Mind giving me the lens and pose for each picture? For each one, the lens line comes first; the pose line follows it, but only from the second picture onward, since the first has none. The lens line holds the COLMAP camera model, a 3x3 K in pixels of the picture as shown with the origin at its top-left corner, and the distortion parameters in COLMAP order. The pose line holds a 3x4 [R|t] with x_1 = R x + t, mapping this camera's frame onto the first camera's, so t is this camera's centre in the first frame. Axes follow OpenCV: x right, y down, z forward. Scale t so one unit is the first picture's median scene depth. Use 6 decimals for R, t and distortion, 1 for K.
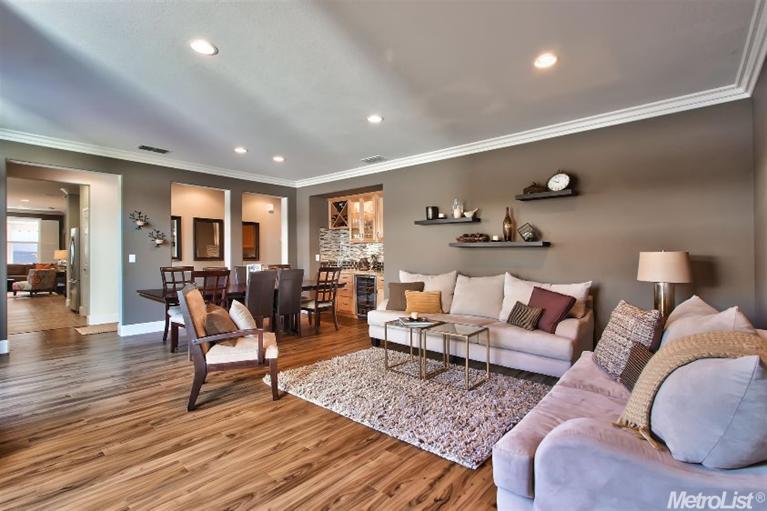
lens RADIAL K [[358.2, 0, 382.6], [0, 358.2, 251.5], [0, 0, 1]] dist [-0.004486, -0.000252]
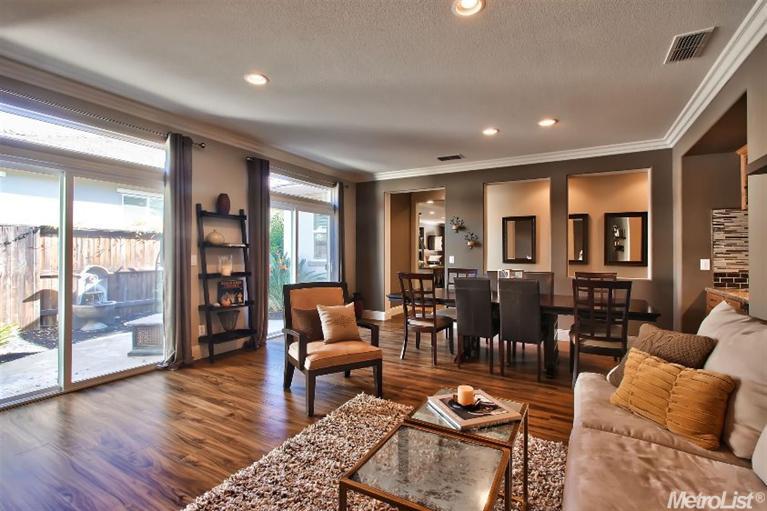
lens RADIAL K [[358.2, 0, 382.6], [0, 358.2, 251.5], [0, 0, 1]] dist [-0.004486, -0.000252]
pose [[0.198858, -0.004415, -0.980018, 0.518818], [-0.000379, 0.999989, -0.004582, 0.000901], [0.980028, 0.001282, 0.198854, 0.822040]]
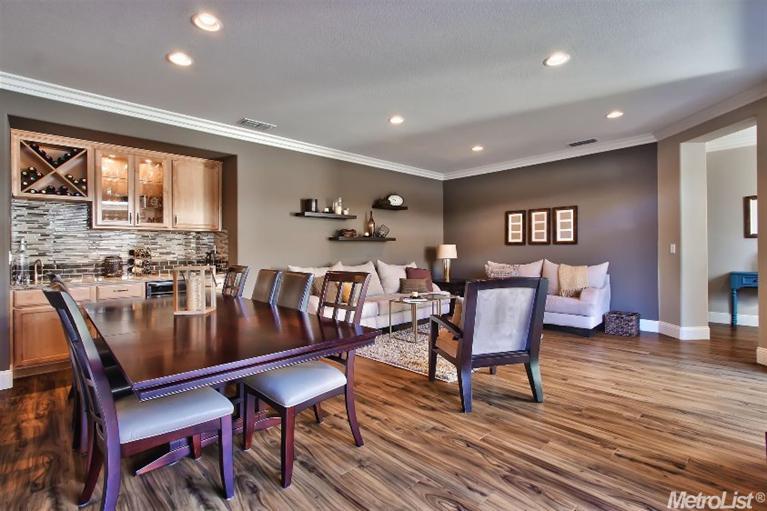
lens RADIAL K [[358.2, 0, 382.6], [0, 358.2, 251.5], [0, 0, 1]] dist [-0.004486, -0.000252]
pose [[0.075841, -0.005112, 0.997107, -1.174763], [0.008984, 0.999950, 0.004443, 0.022233], [-0.997079, 0.008621, 0.075883, 1.030492]]
